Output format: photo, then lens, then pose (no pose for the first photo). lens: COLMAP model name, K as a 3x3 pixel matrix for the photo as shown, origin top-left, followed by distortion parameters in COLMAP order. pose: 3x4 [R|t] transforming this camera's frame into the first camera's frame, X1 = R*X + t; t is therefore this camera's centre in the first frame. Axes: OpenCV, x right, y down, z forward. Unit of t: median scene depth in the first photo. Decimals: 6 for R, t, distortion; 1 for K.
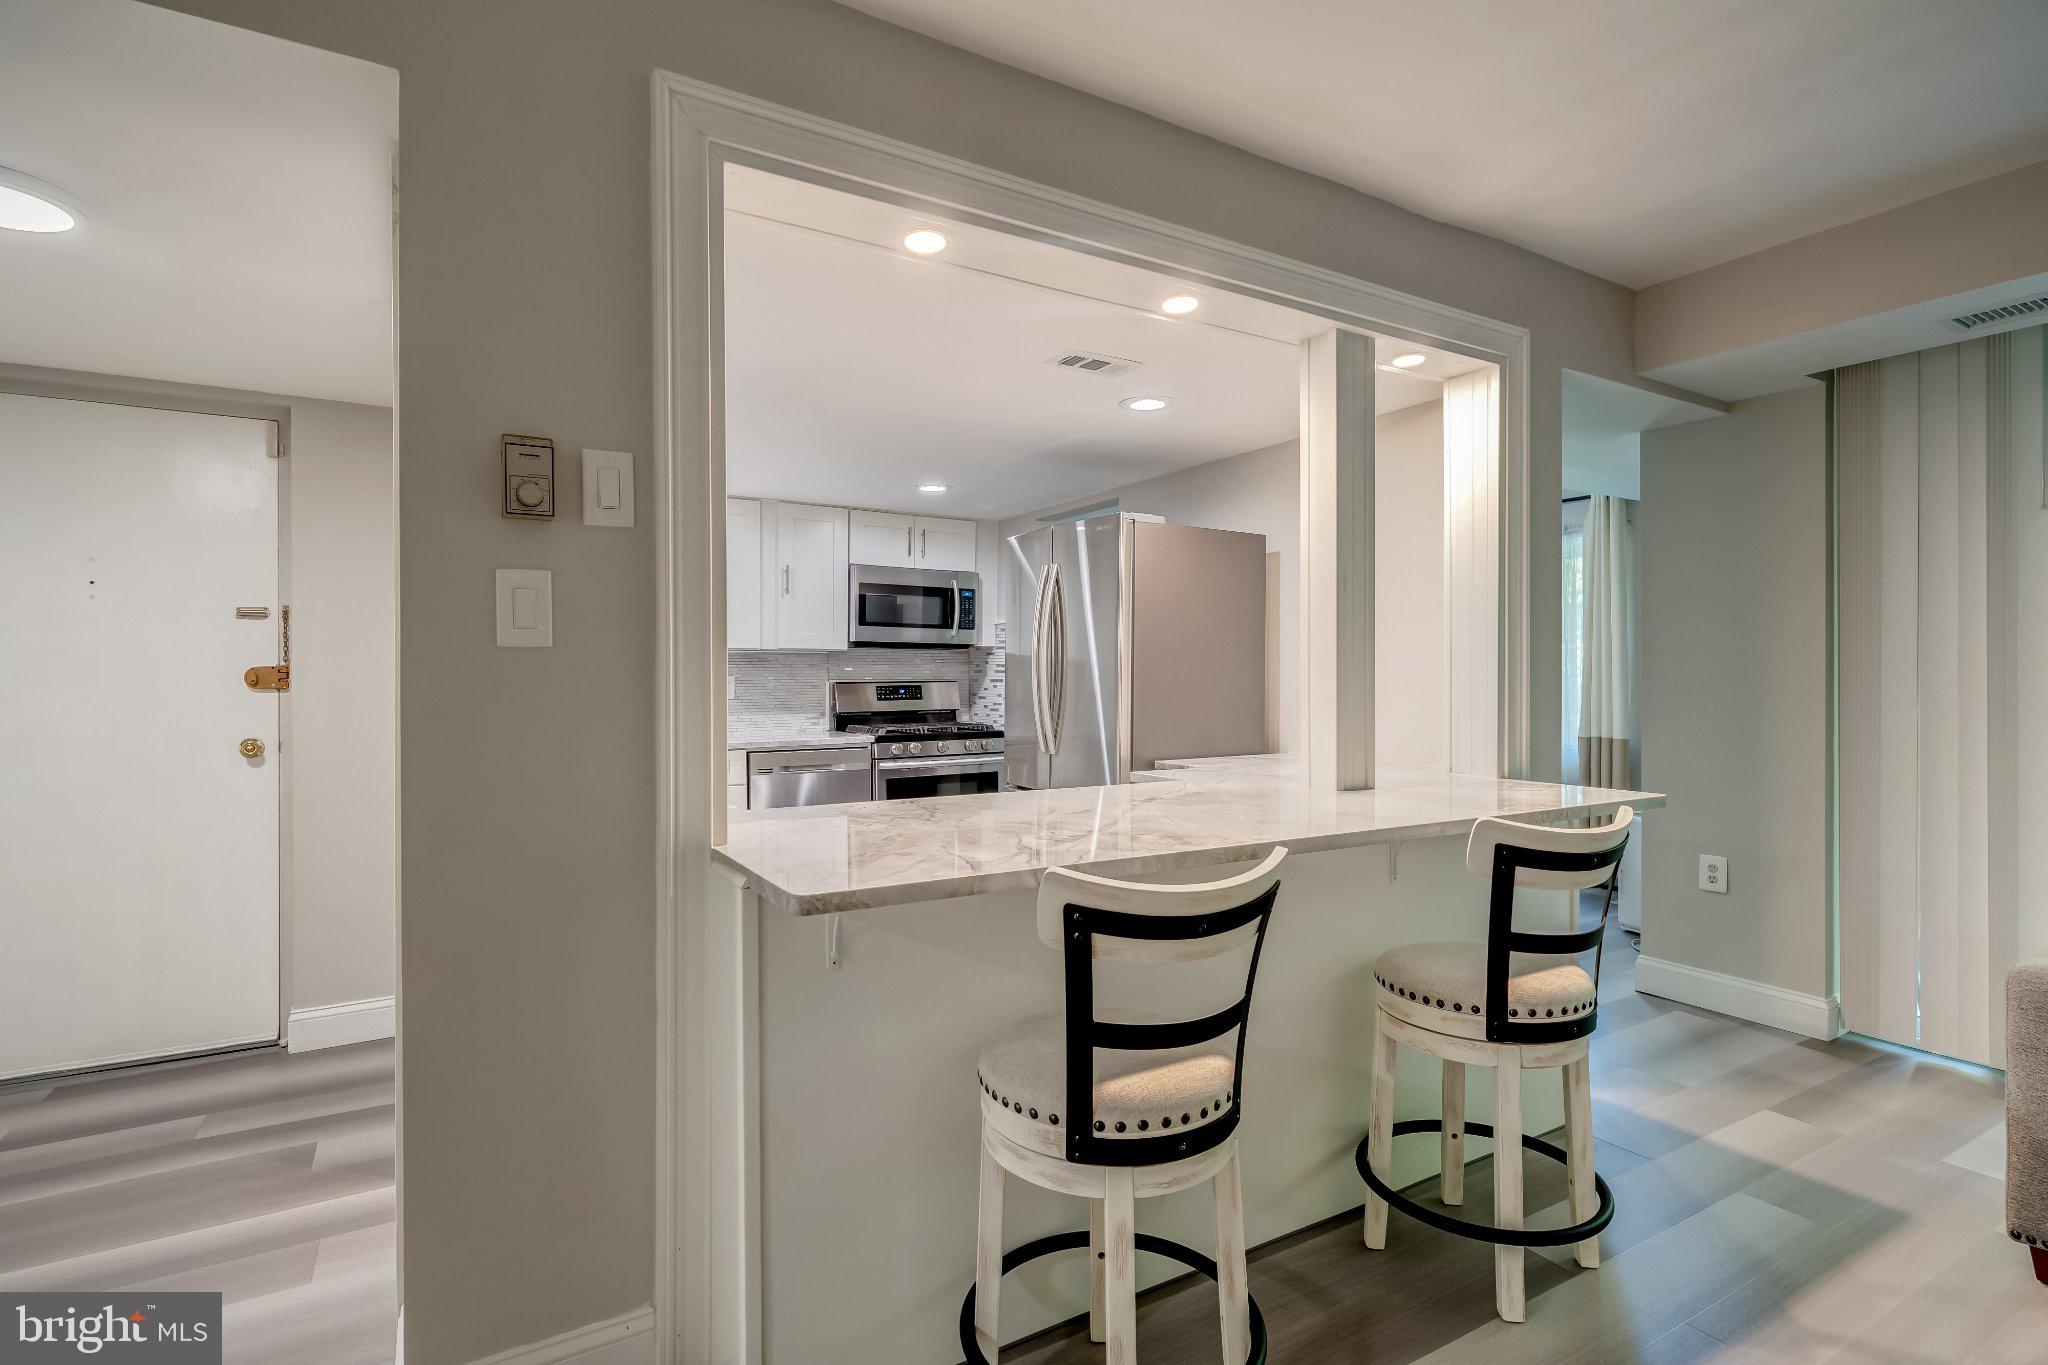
lens RADIAL K [[1000.3, 0, 1023.7], [0, 1000.3, 681.1], [0, 0, 1]] dist [-0.003136, 0.001845]
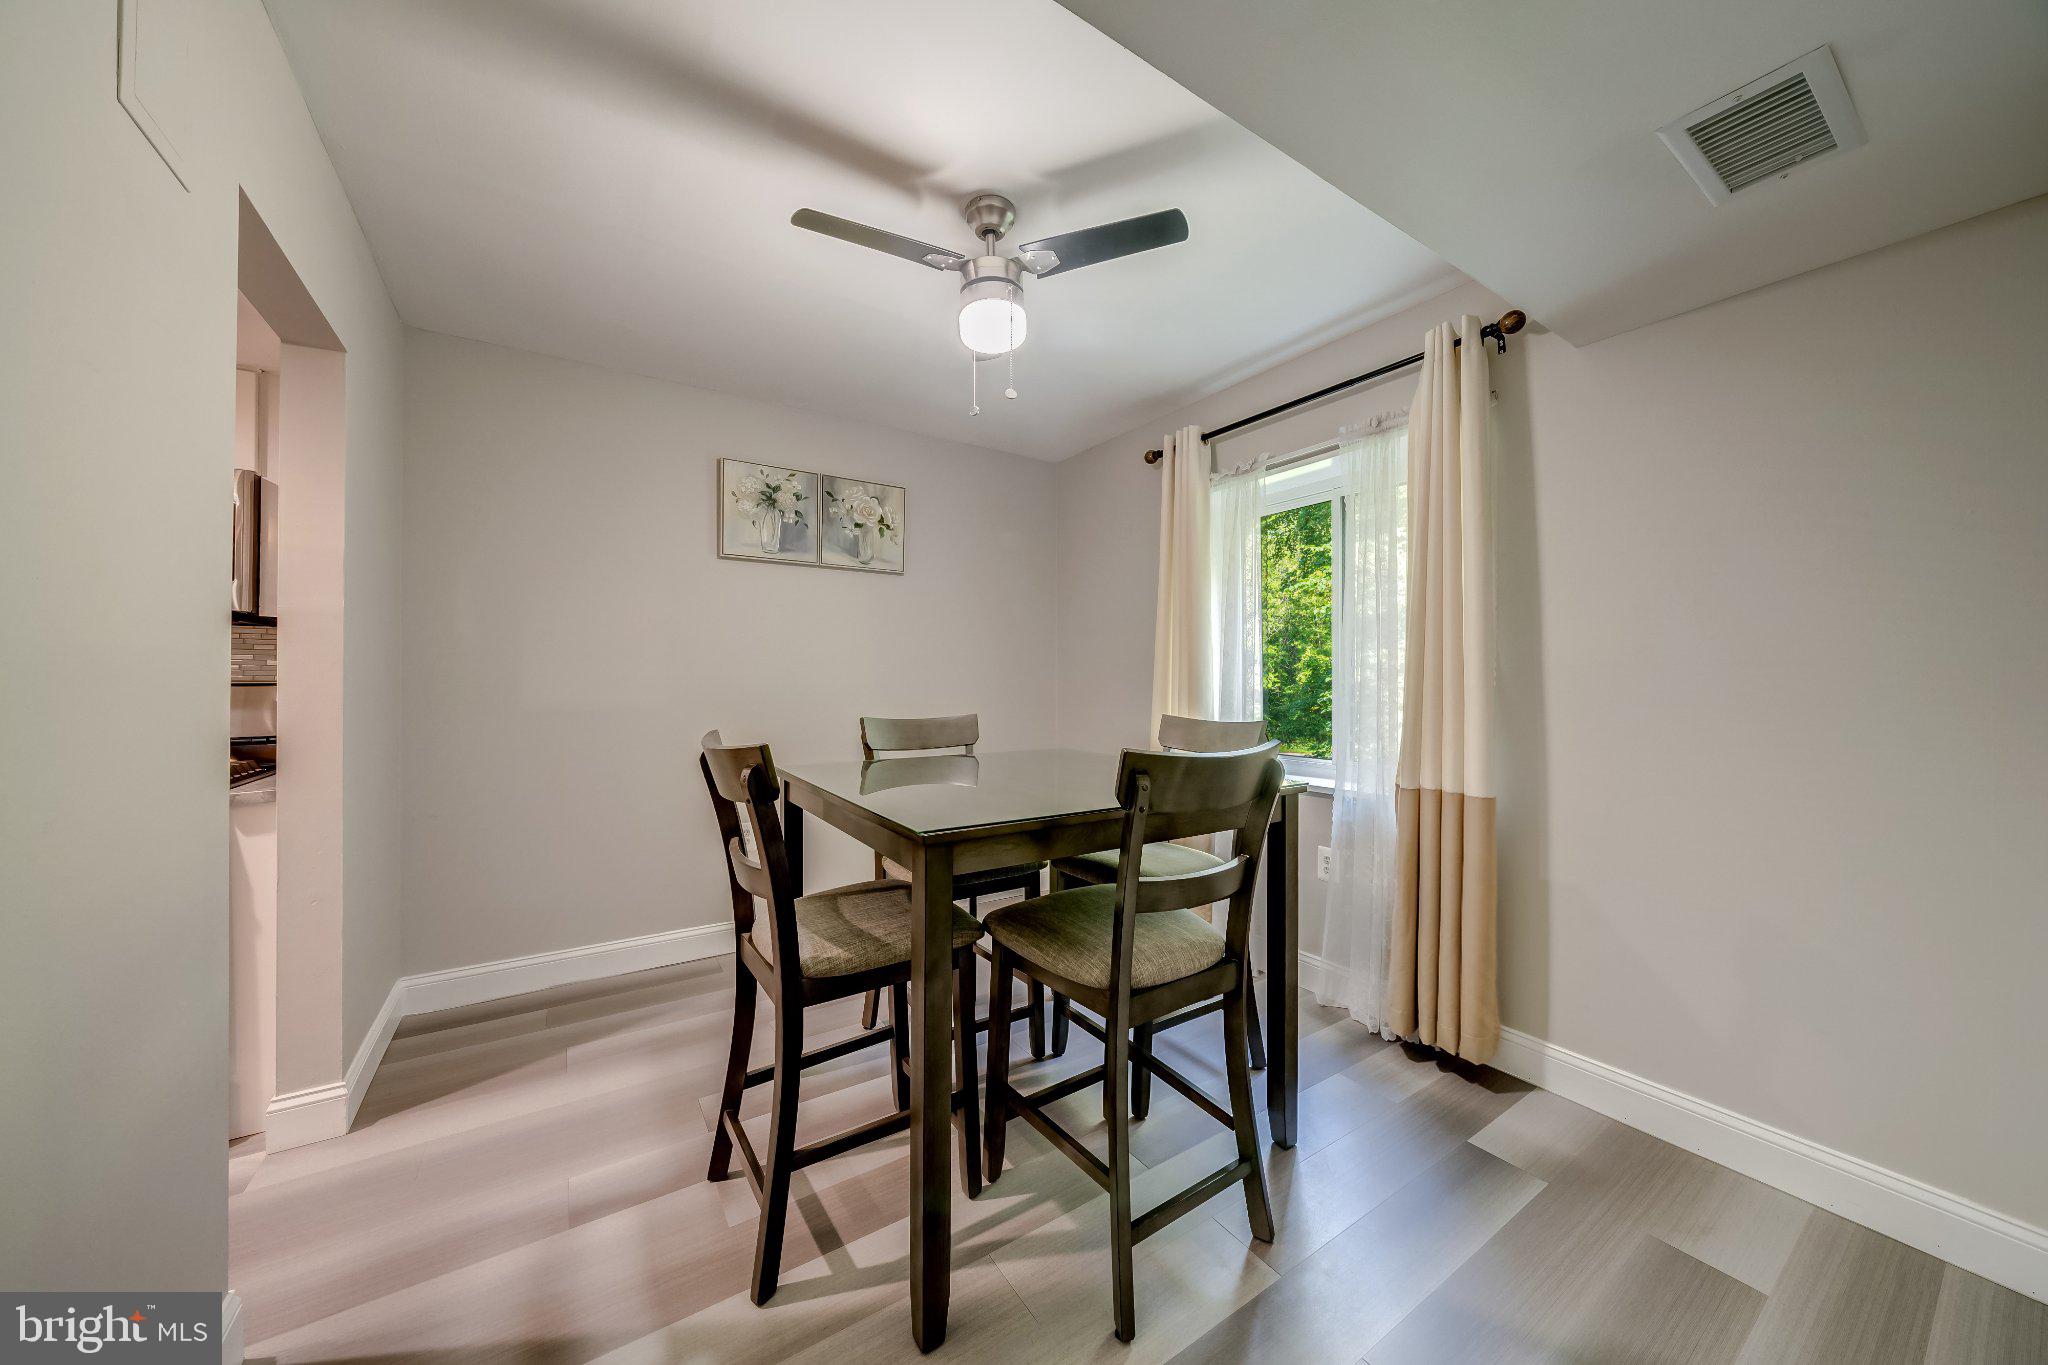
lens RADIAL K [[698.6, 0, 1017.0], [0, 698.6, 686.6], [0, 0, 1]] dist [-0.006900, 0.000655]
pose [[0.999565, 0.005056, 0.029052, 0.523307], [-0.005176, 0.999978, 0.004081, -0.000733], [-0.029031, -0.004229, 0.999570, 0.978494]]
